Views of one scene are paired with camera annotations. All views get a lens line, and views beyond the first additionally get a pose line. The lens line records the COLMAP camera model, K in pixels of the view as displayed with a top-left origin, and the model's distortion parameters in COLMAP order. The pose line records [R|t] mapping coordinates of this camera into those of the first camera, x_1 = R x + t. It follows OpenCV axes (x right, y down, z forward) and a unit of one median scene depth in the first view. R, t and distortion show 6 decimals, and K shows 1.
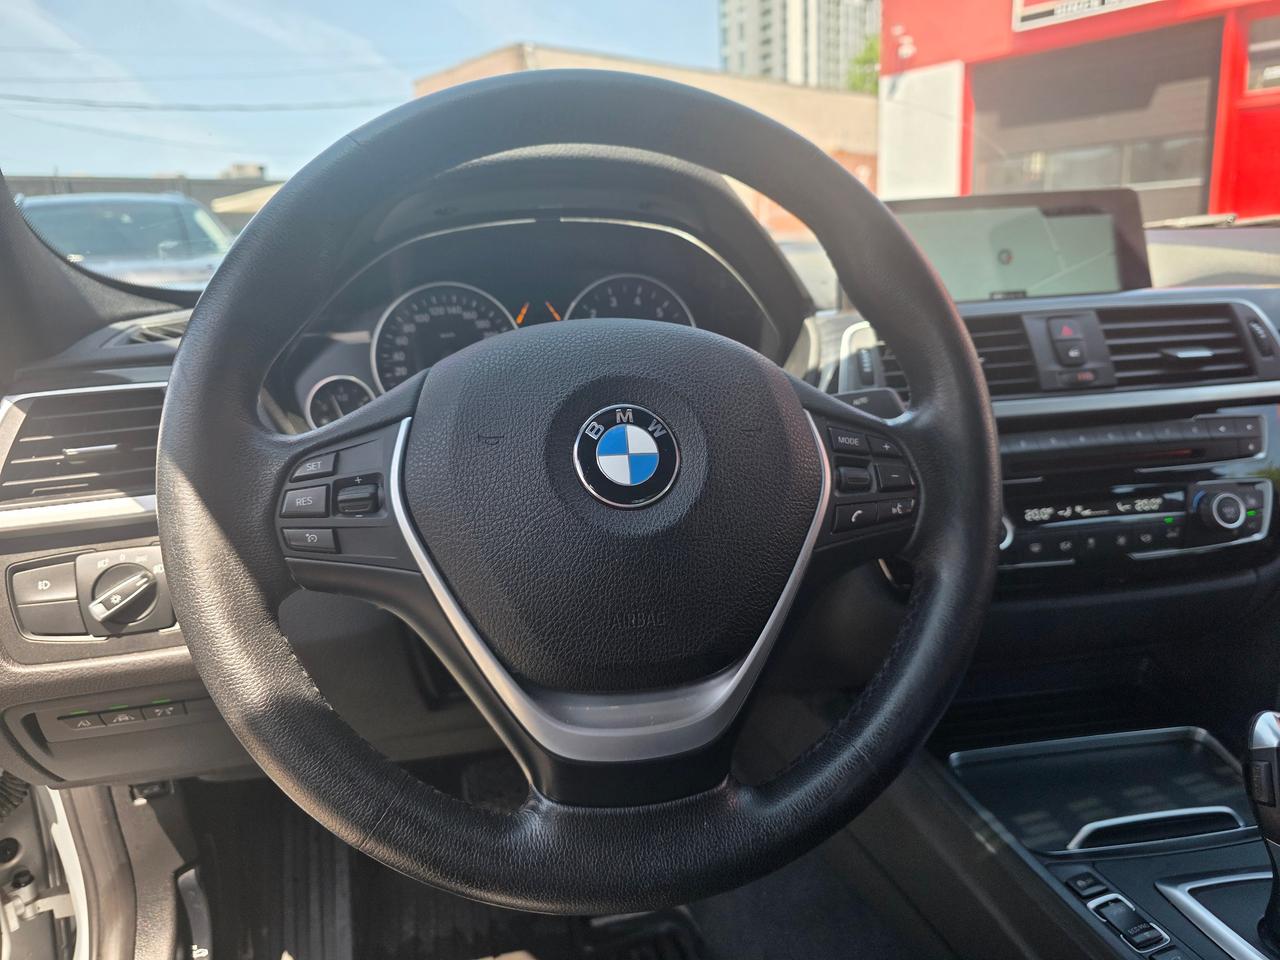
lens RADIAL K [[887.1, 0, 640.0], [0, 887.1, 480.0], [0, 0, 1]] dist [0.047560, -0.050307]
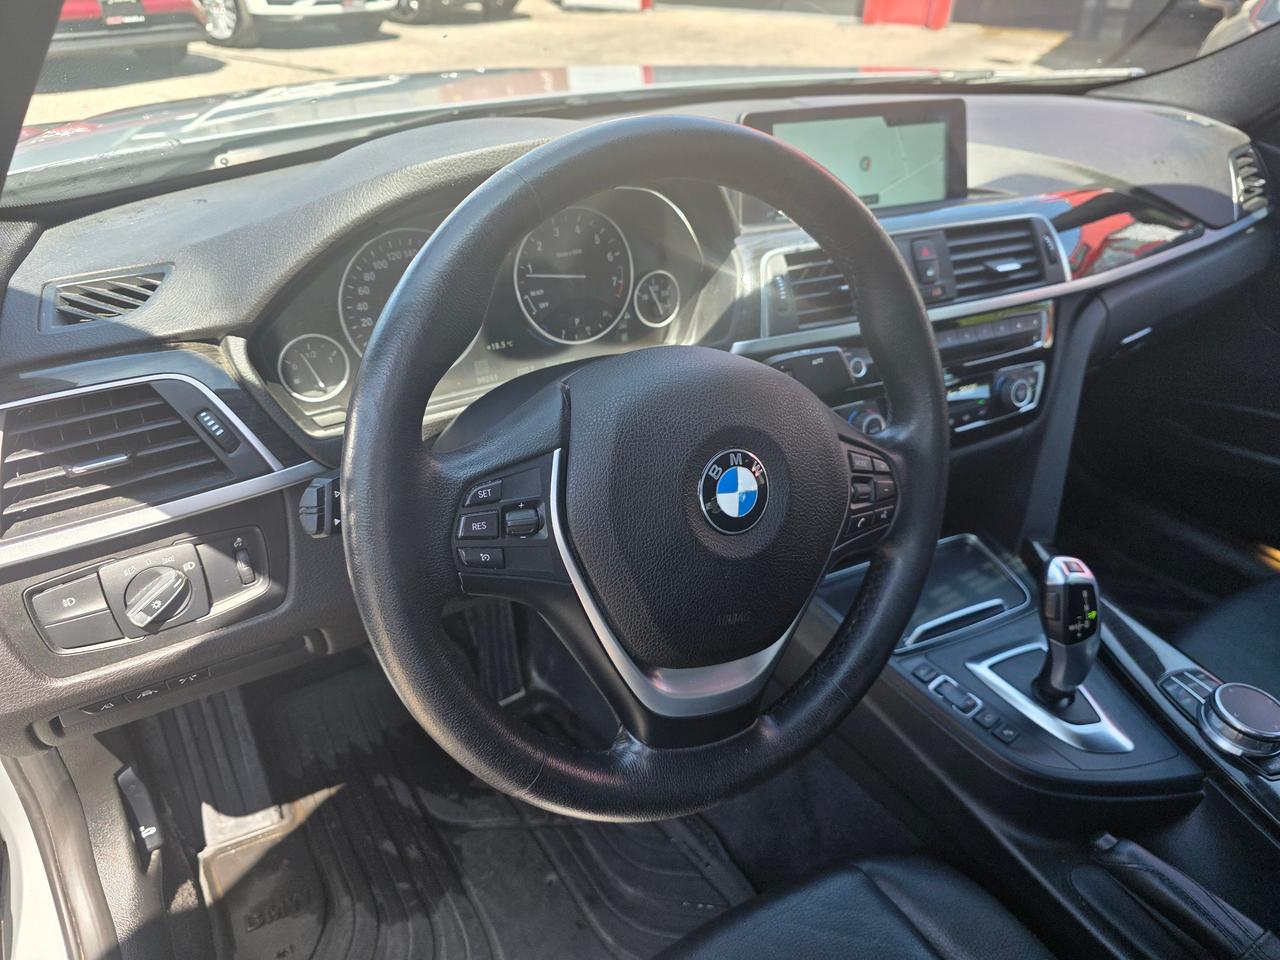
lens RADIAL K [[871.1, 0, 640.0], [0, 871.1, 480.0], [0, 0, 1]] dist [0.053005, -0.048918]
pose [[0.943149, -0.110464, 0.313476, -0.301168], [0.012425, 0.954214, 0.298868, -0.237858], [-0.332137, -0.277982, 0.901338, -0.028558]]
